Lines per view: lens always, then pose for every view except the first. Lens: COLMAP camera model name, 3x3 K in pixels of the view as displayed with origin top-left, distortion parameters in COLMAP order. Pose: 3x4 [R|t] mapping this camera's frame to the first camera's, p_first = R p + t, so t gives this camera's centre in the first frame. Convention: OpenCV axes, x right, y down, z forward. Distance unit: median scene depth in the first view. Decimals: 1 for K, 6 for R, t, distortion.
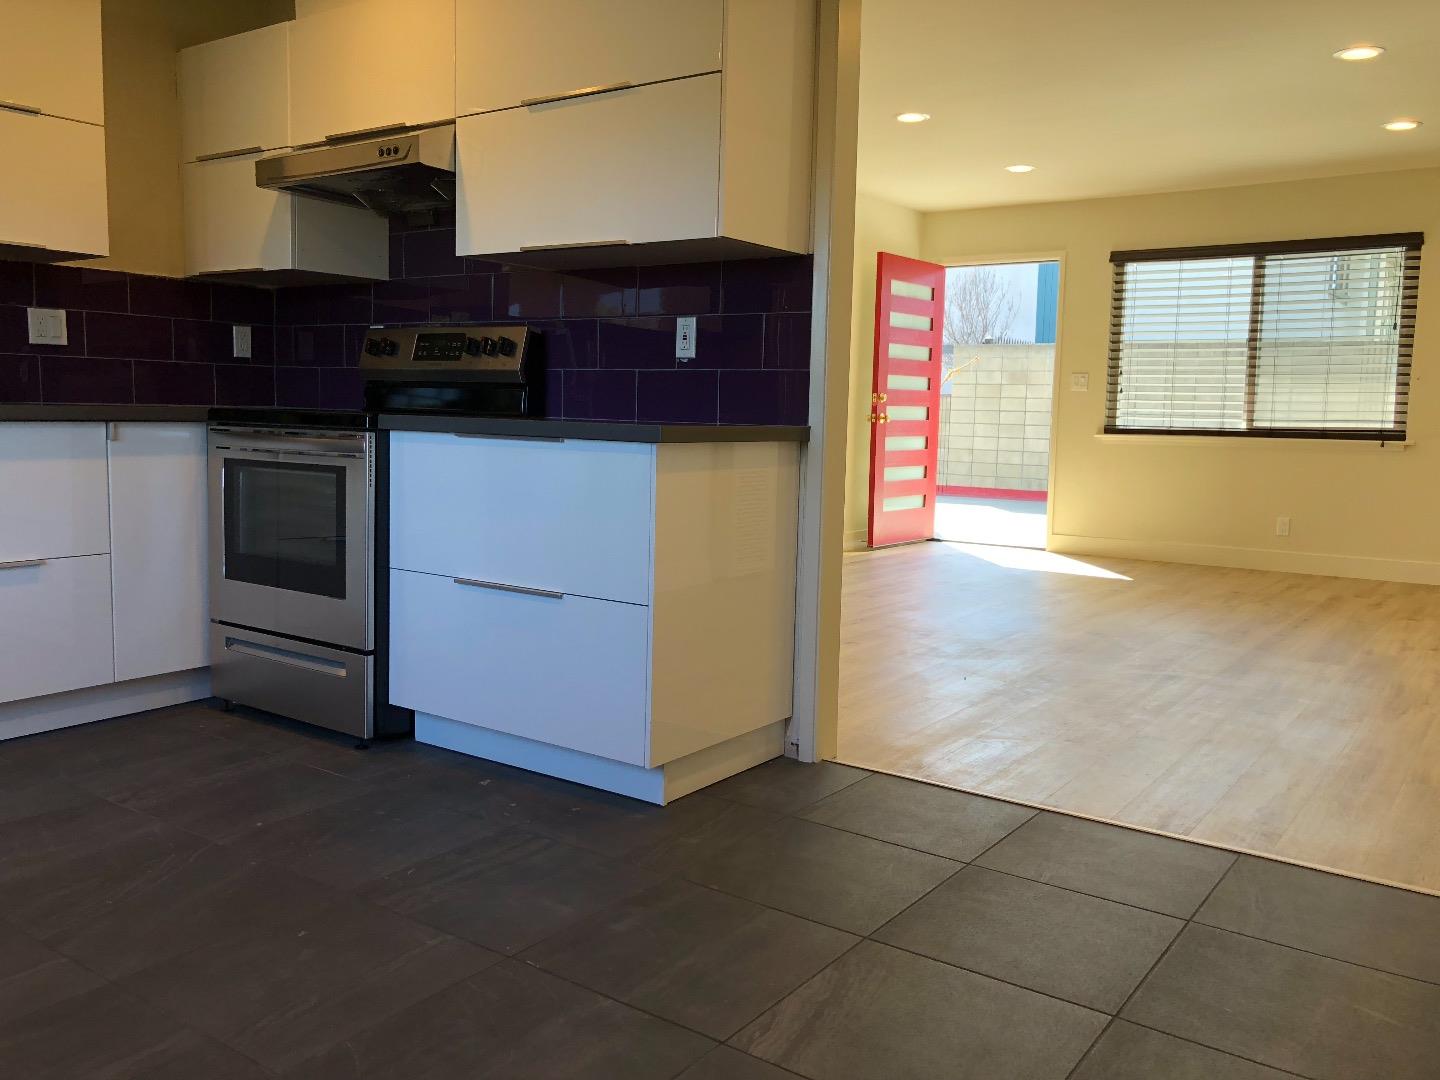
lens RADIAL K [[1181.1, 0, 720.0], [0, 1181.1, 540.0], [0, 0, 1]] dist [-0.057649, 0.102952]
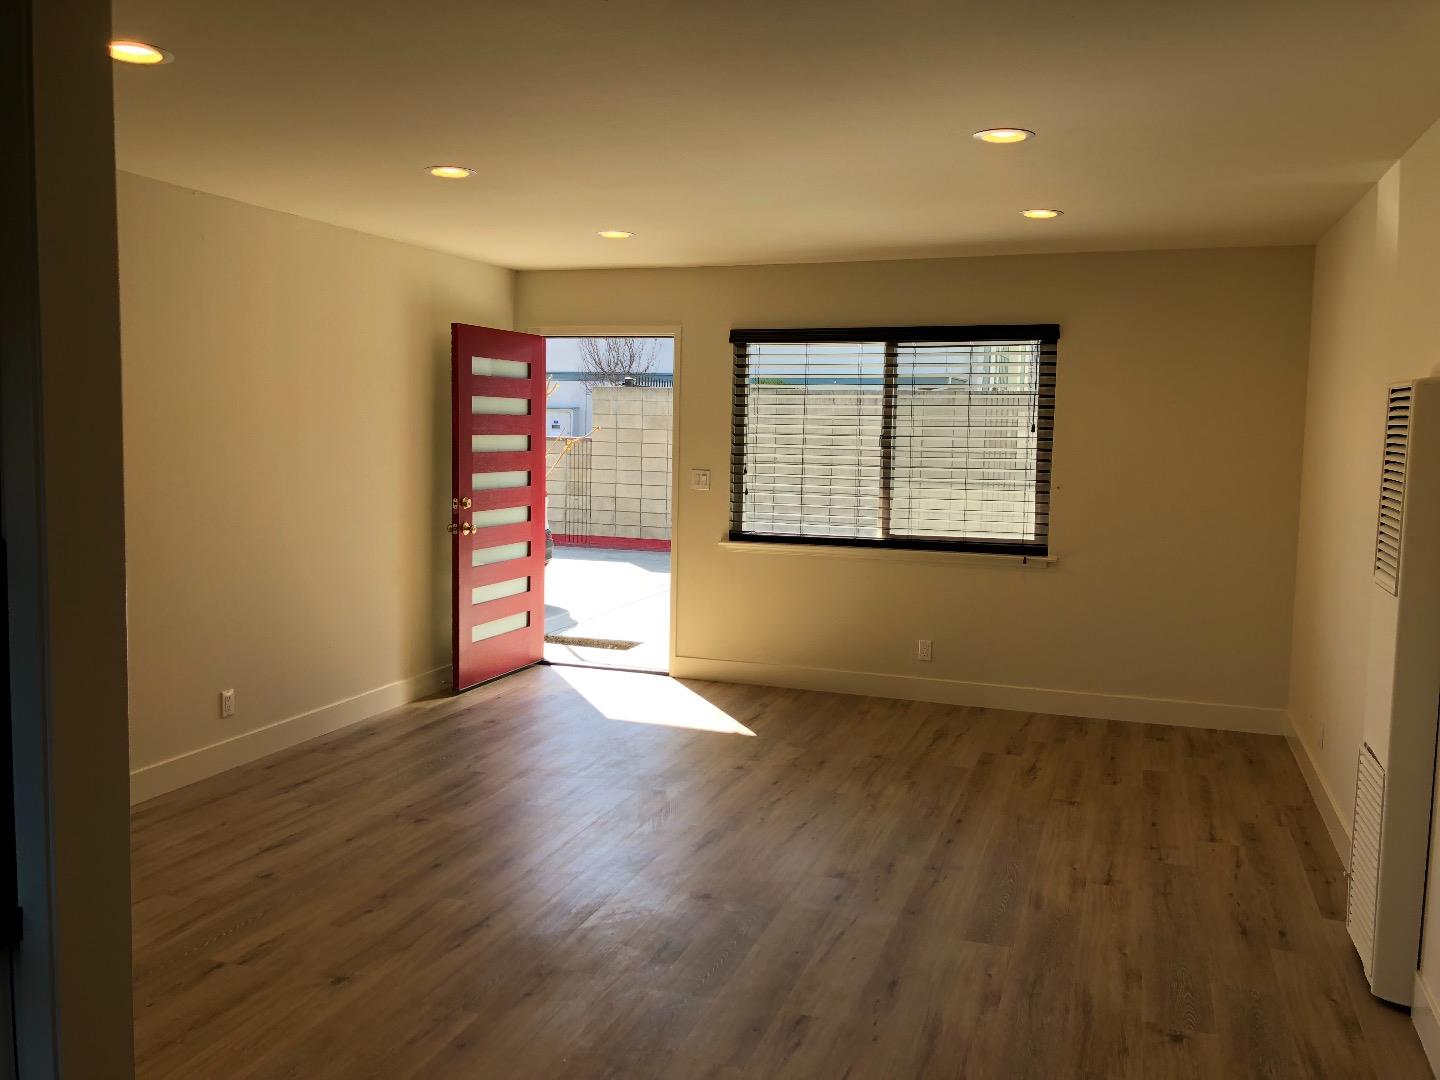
lens RADIAL K [[1161.3, 0, 720.0], [0, 1161.3, 540.0], [0, 0, 1]] dist [0.122722, 0.000601]
pose [[0.961097, -0.029746, 0.274605, 0.086260], [0.030924, 0.999522, 0.000039, -0.092001], [-0.274475, 0.008454, 0.961557, 0.181222]]
